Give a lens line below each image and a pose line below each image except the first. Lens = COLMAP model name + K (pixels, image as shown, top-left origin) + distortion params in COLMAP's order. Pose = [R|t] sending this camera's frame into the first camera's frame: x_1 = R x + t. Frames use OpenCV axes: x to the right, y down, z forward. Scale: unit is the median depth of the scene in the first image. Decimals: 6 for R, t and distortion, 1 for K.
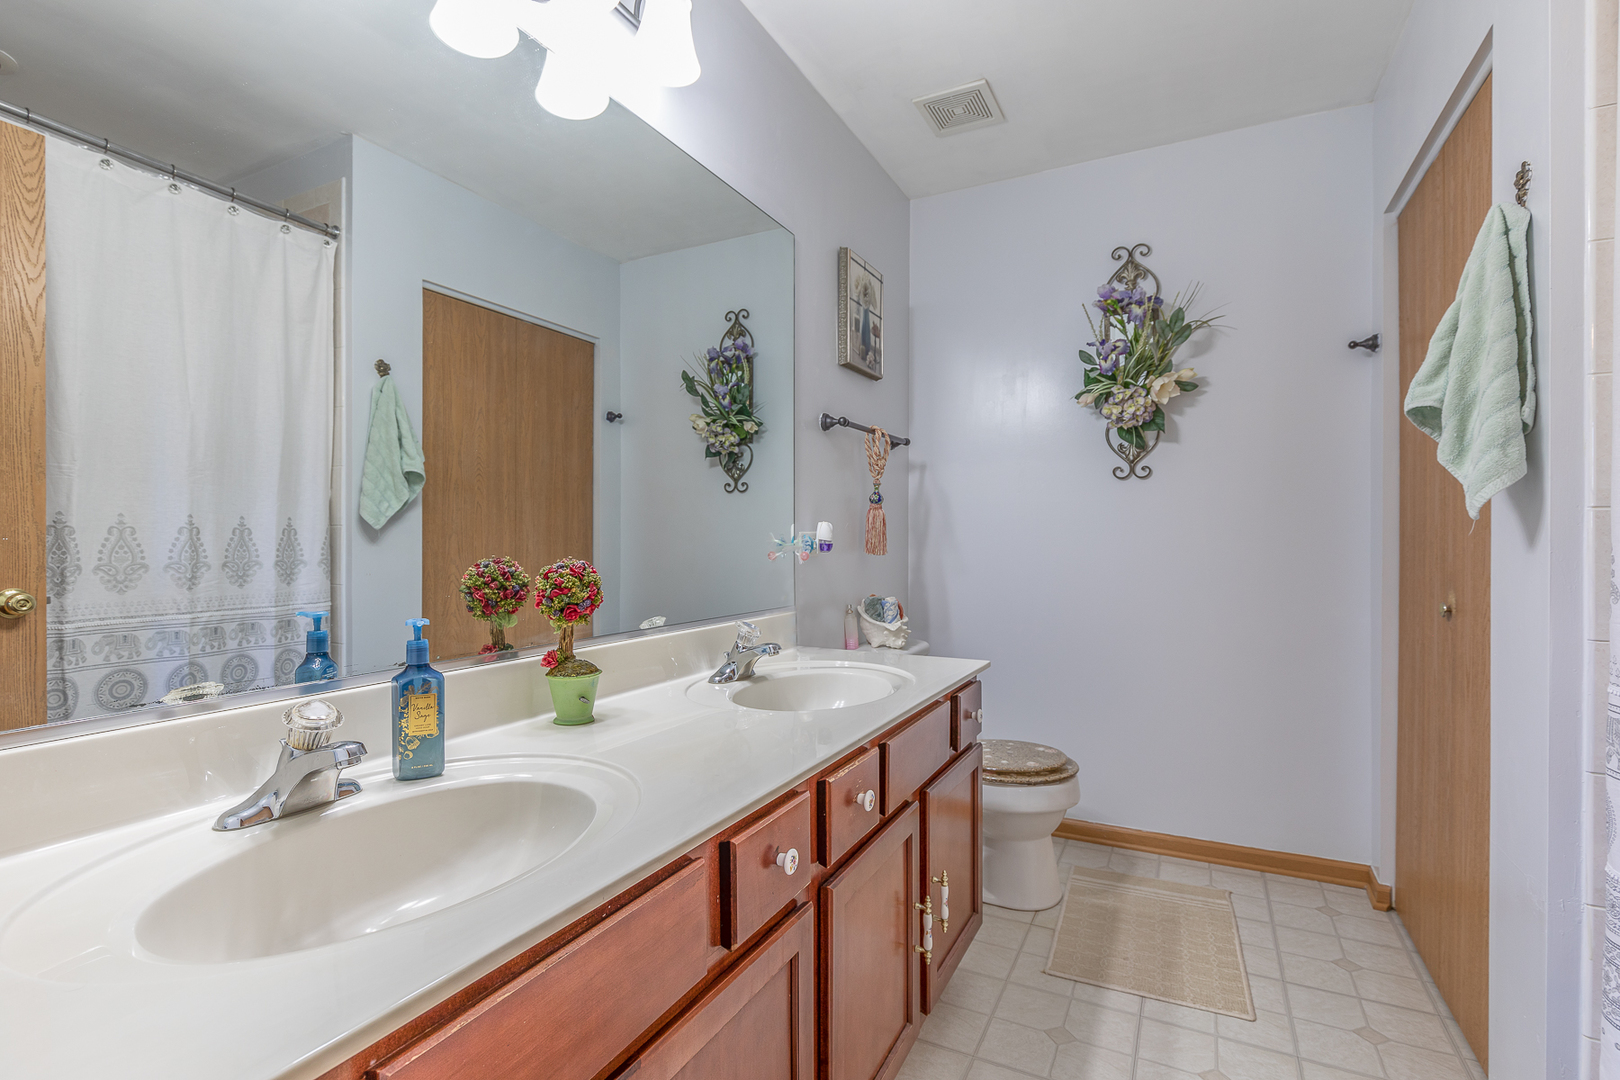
lens RADIAL K [[741.6, 0, 804.8], [0, 741.6, 545.9], [0, 0, 1]] dist [0.006053, -0.000423]
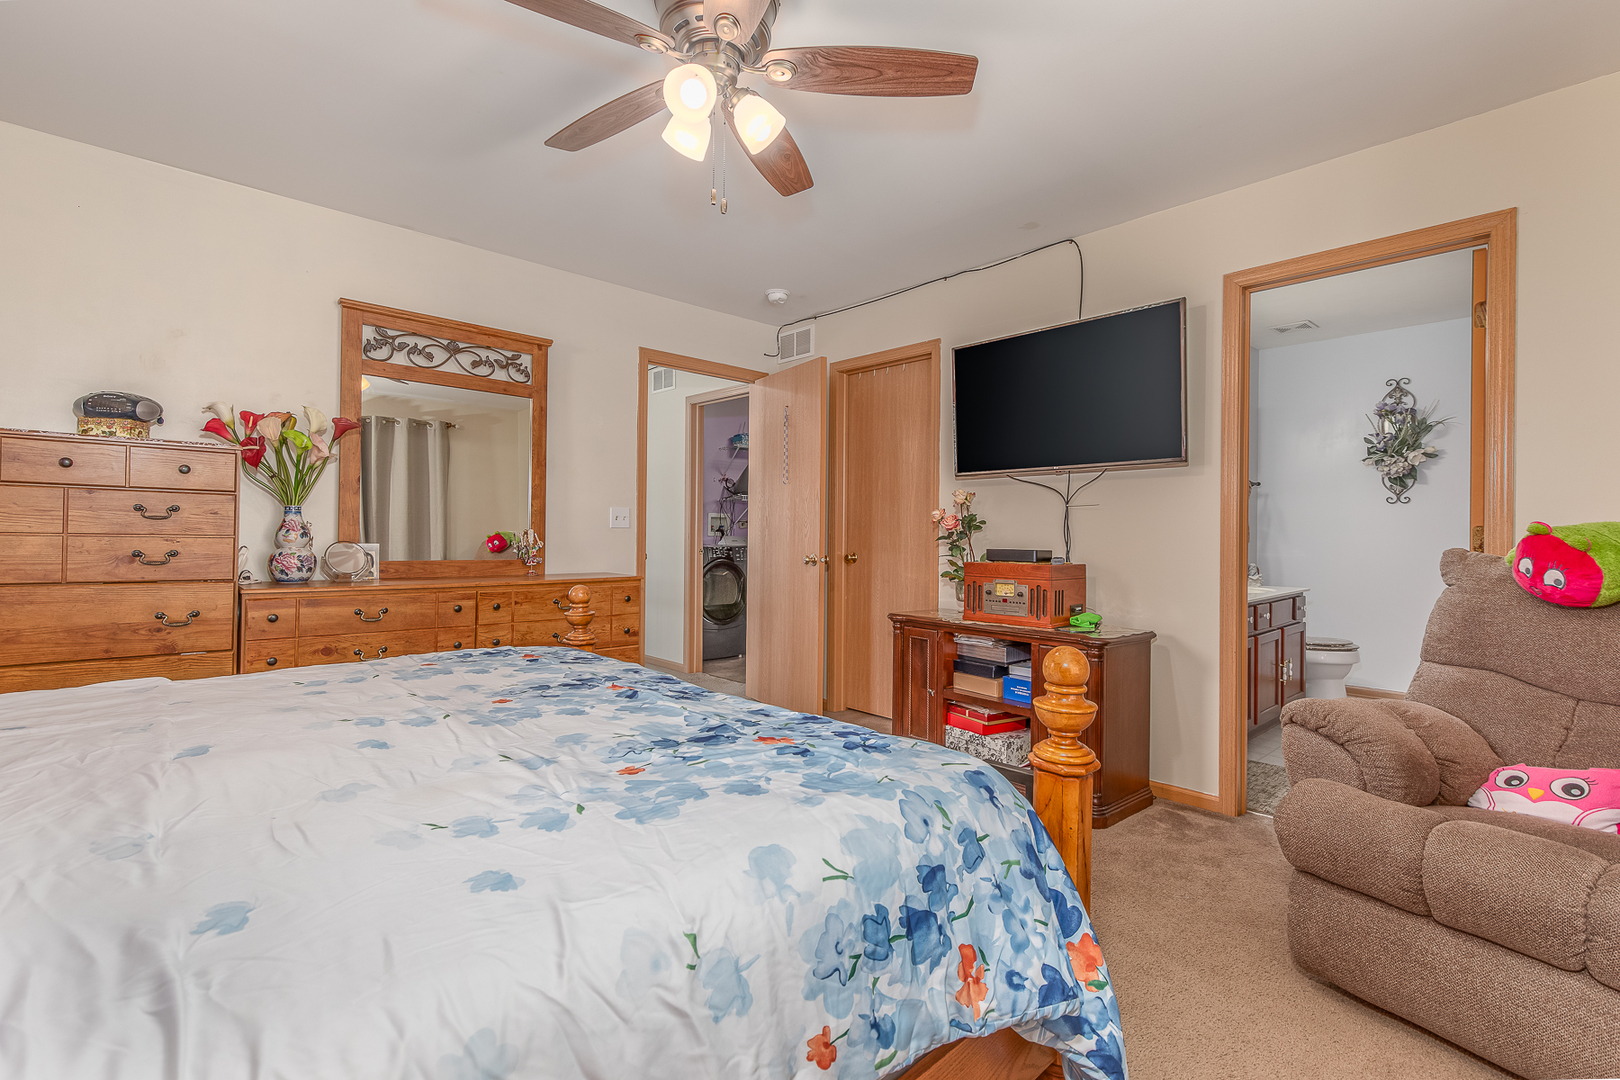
lens RADIAL K [[741.6, 0, 823.2], [0, 741.6, 536.8], [0, 0, 1]] dist [0.006053, -0.000423]
pose [[0.945672, 0.003997, -0.325097, -0.326974], [-0.002211, 0.999980, 0.005862, -0.014751], [0.325114, -0.004825, 0.945663, -1.275590]]
